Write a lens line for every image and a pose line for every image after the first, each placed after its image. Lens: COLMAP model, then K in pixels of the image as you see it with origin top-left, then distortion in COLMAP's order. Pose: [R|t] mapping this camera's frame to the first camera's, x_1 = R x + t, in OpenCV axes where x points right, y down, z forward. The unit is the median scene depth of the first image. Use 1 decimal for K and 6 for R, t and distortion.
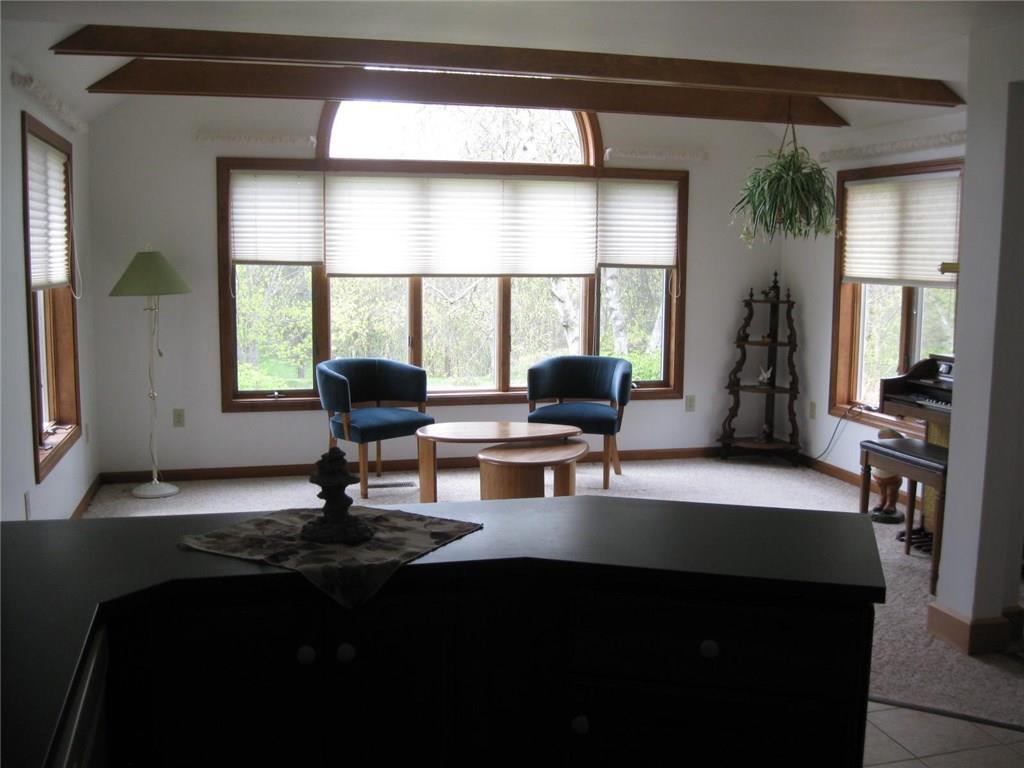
lens RADIAL K [[1055.9, 0, 512.0], [0, 1055.9, 384.0], [0, 0, 1]] dist [-0.122146, 0.028797]
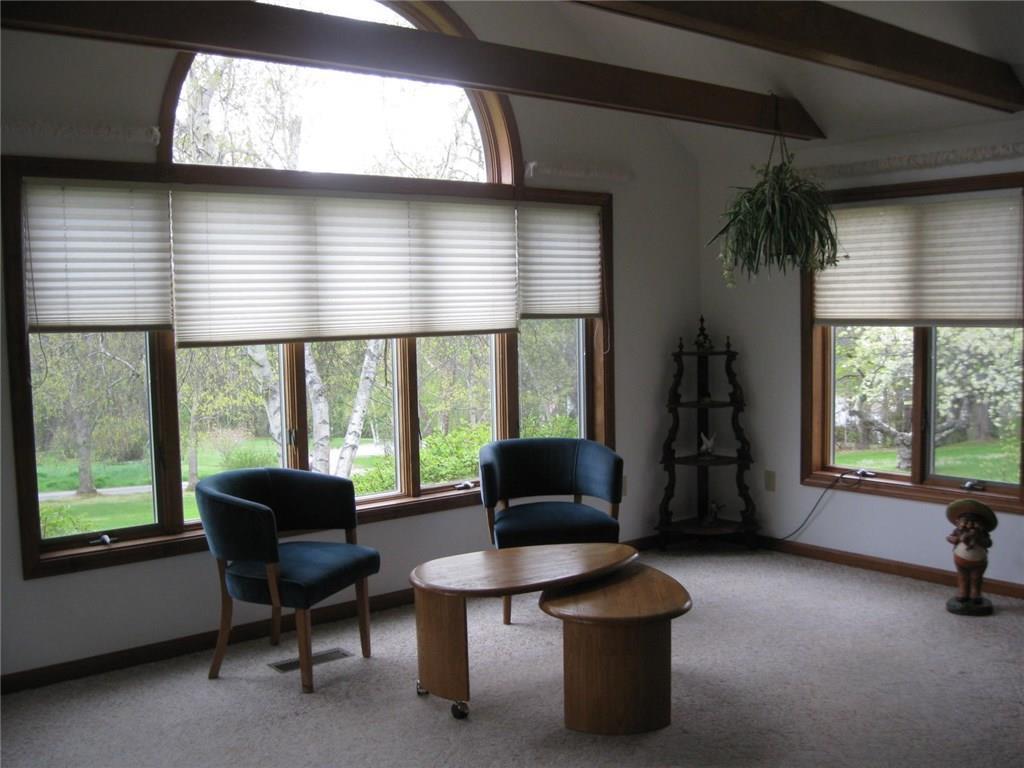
lens RADIAL K [[1055.9, 0, 512.0], [0, 1055.9, 384.0], [0, 0, 1]] dist [-0.122146, 0.028797]
pose [[0.913167, -0.057920, 0.403448, -0.238626], [0.078759, 0.996271, -0.035235, -0.039780], [-0.399903, 0.063950, 0.914324, 0.326119]]
